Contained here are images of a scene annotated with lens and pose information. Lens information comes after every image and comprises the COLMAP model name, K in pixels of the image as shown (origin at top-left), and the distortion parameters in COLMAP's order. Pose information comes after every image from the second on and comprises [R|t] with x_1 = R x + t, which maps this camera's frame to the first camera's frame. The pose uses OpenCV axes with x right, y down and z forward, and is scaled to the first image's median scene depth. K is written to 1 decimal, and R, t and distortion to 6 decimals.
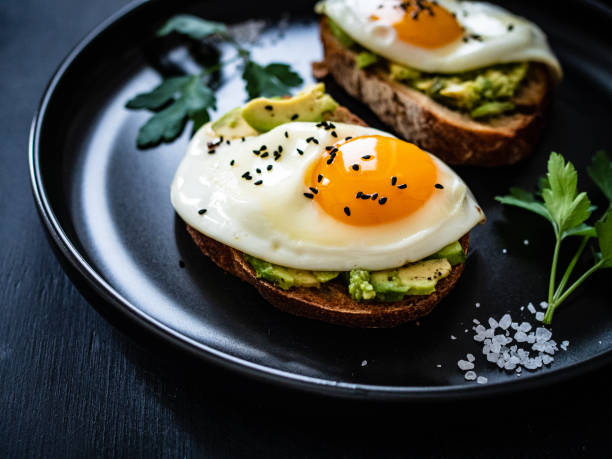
lens RADIAL K [[882.3, 0, 300.4], [0, 882.3, 225.3], [0, 0, 1]] dist [-0.082017, 0.000000]
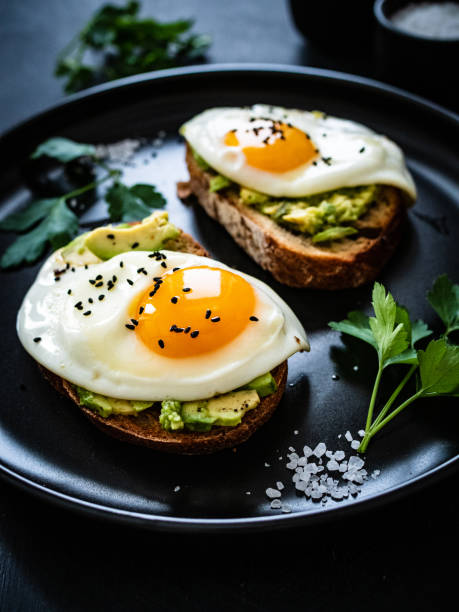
lens RADIAL K [[882.3, 0, 216.8], [0, 882.3, 305.1], [0, 0, 1]] dist [-0.082017, 0.000000]
pose [[0.996713, 0.002053, -0.080992, 0.187758], [-0.001471, 0.999973, 0.007244, -0.064243], [0.081005, -0.007101, 0.996688, -0.035748]]
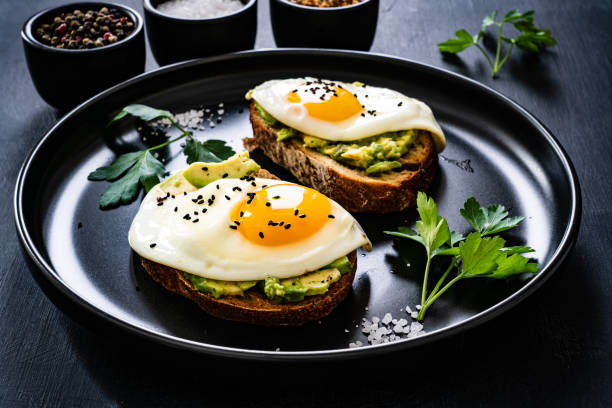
lens RADIAL K [[1039.8, 0, 304.7], [0, 1039.8, 203.2], [0, 0, 1]] dist [-0.029599, 0.000000]
pose [[0.999052, -0.030098, 0.031465, 0.065207], [0.034813, 0.986169, -0.162044, 0.178407], [-0.026153, 0.162986, 0.986282, -0.522159]]
